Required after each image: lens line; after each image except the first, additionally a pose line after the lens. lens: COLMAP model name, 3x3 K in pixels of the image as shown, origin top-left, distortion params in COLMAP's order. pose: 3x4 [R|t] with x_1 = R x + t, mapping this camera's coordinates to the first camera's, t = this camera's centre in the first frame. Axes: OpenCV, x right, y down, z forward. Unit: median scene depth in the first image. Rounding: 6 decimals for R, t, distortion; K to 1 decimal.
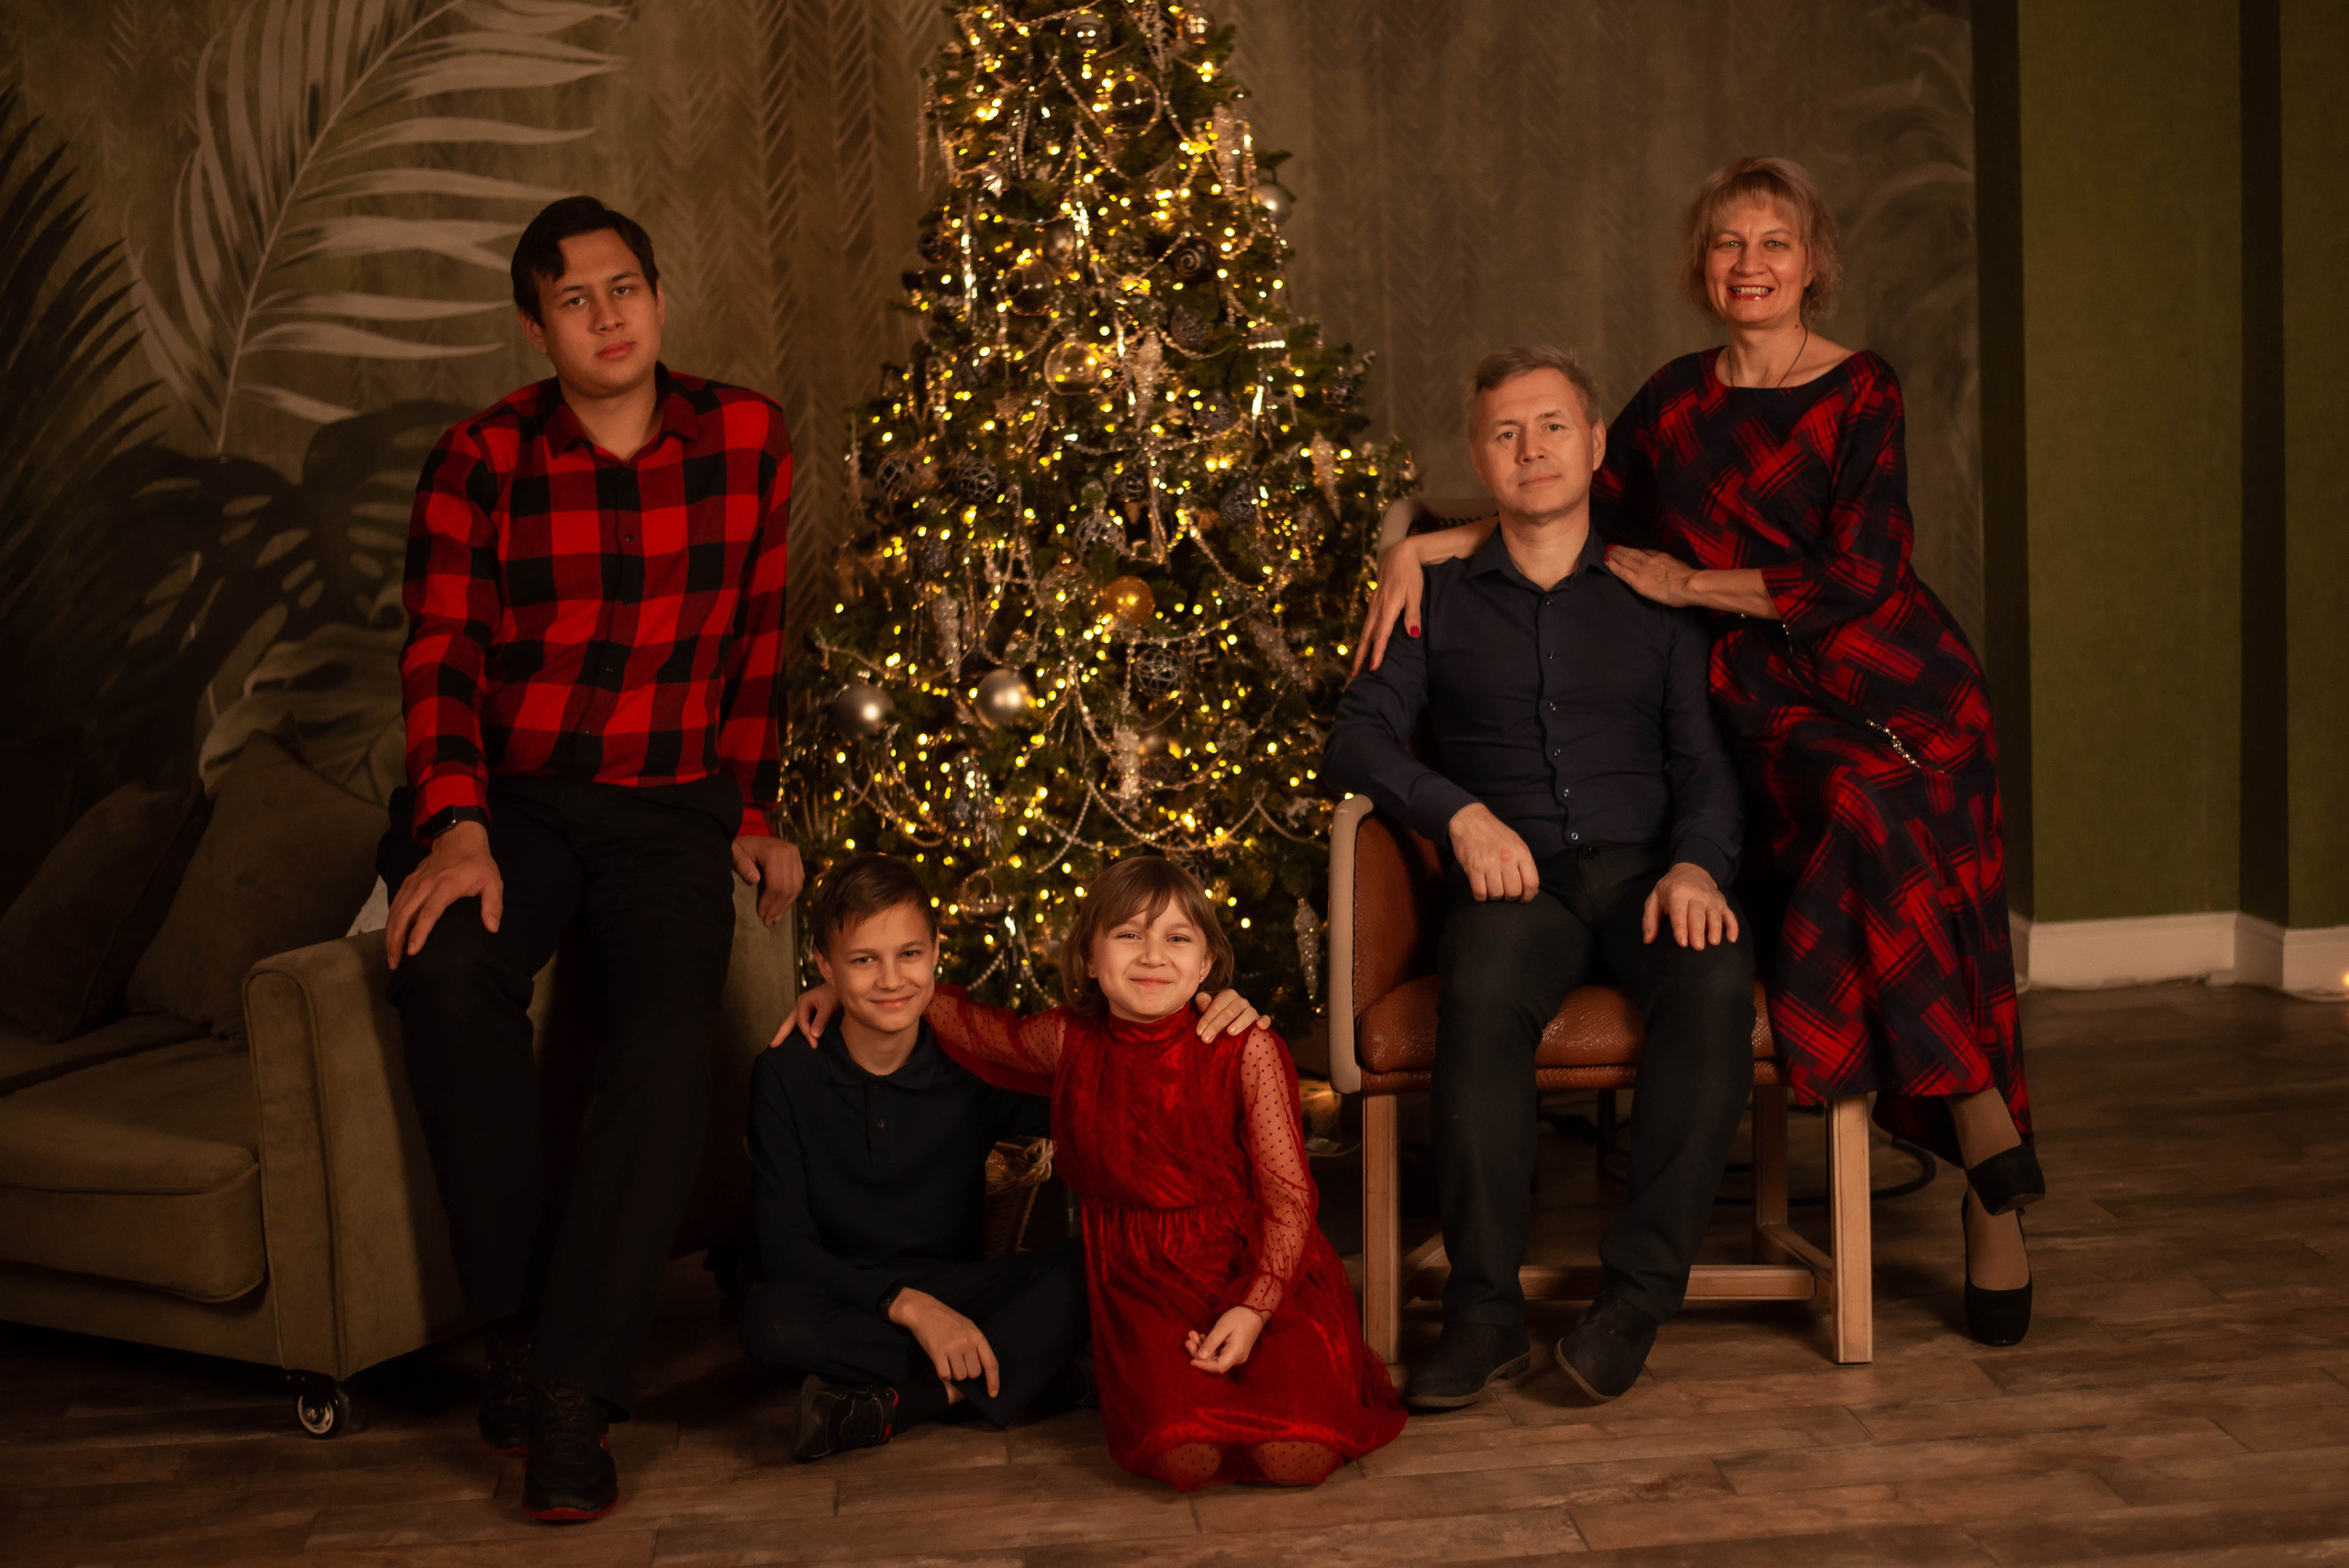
lens RADIAL K [[3513.8, 0, 1236.6], [0, 3513.8, 785.2], [0, 0, 1]] dist [-0.108656, 0.032841]
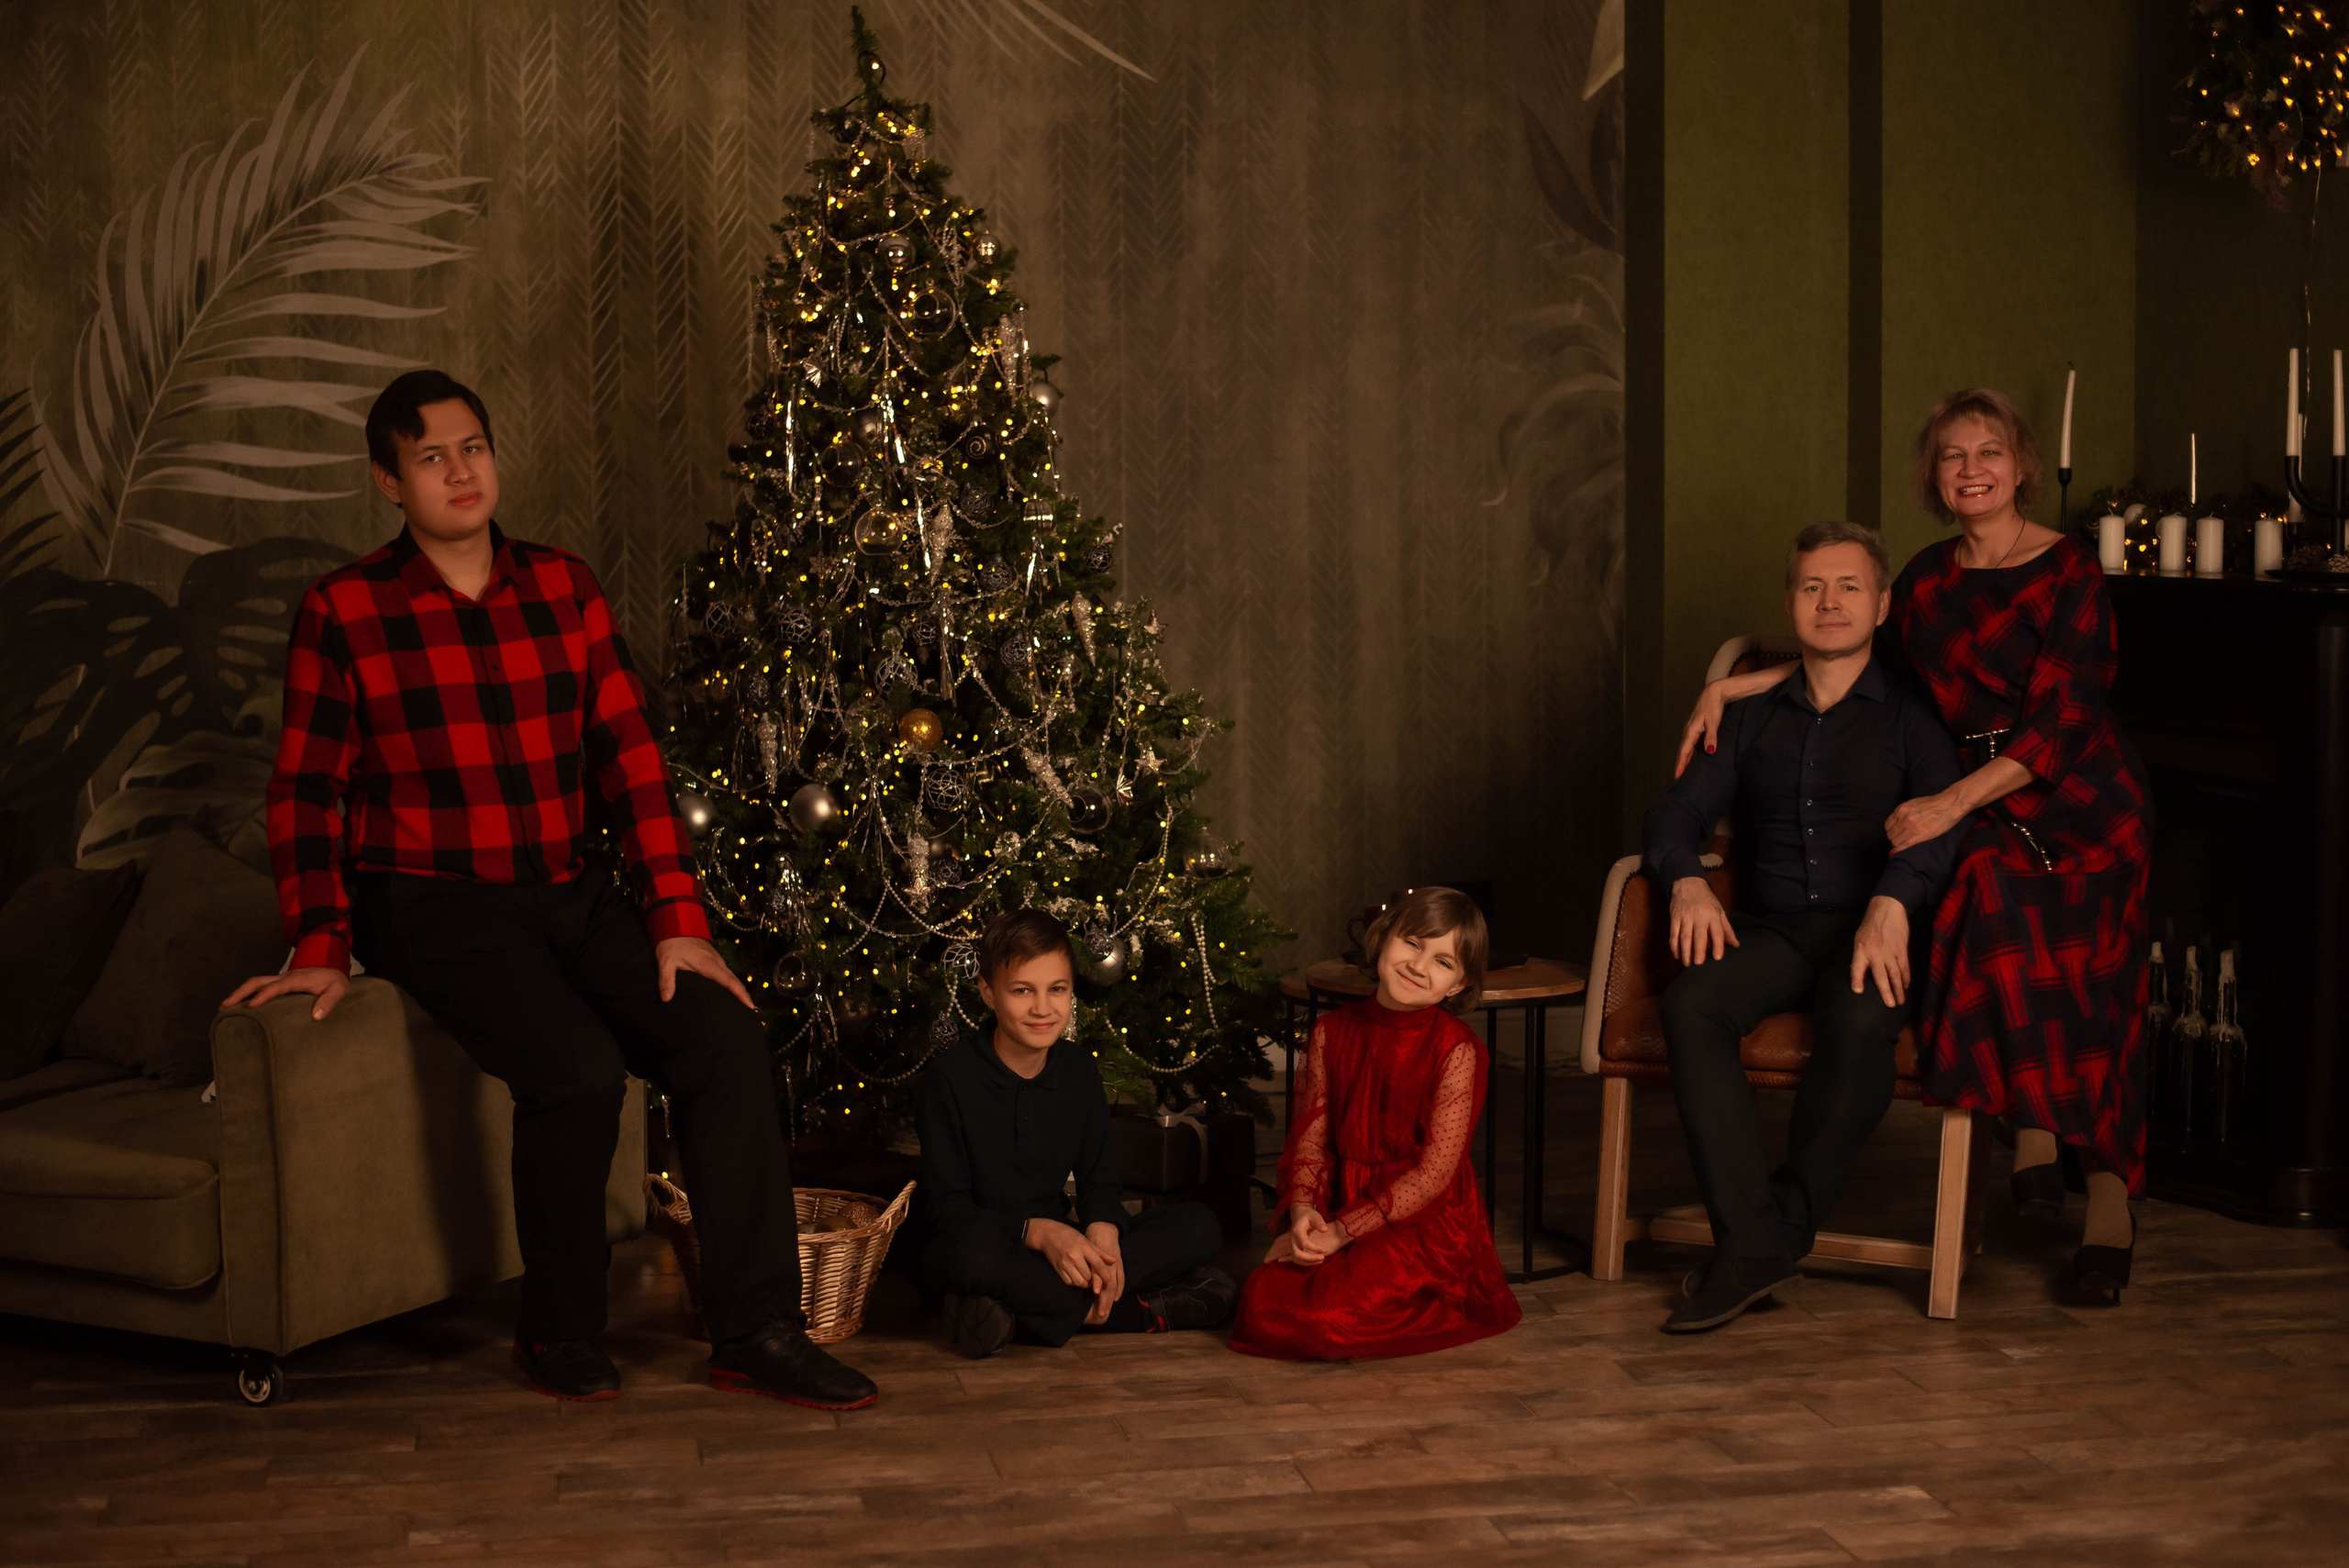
lens RADIAL K [[3373.4, 0, 1174.5], [0, 3373.4, 784.0], [0, 0, 1]] dist [-0.115691, 0.065810]
pose [[0.996340, 0.024914, 0.081768, -0.030769], [-0.021823, 0.999021, -0.038485, 0.006722], [-0.082647, 0.036559, 0.995908, -0.118790]]
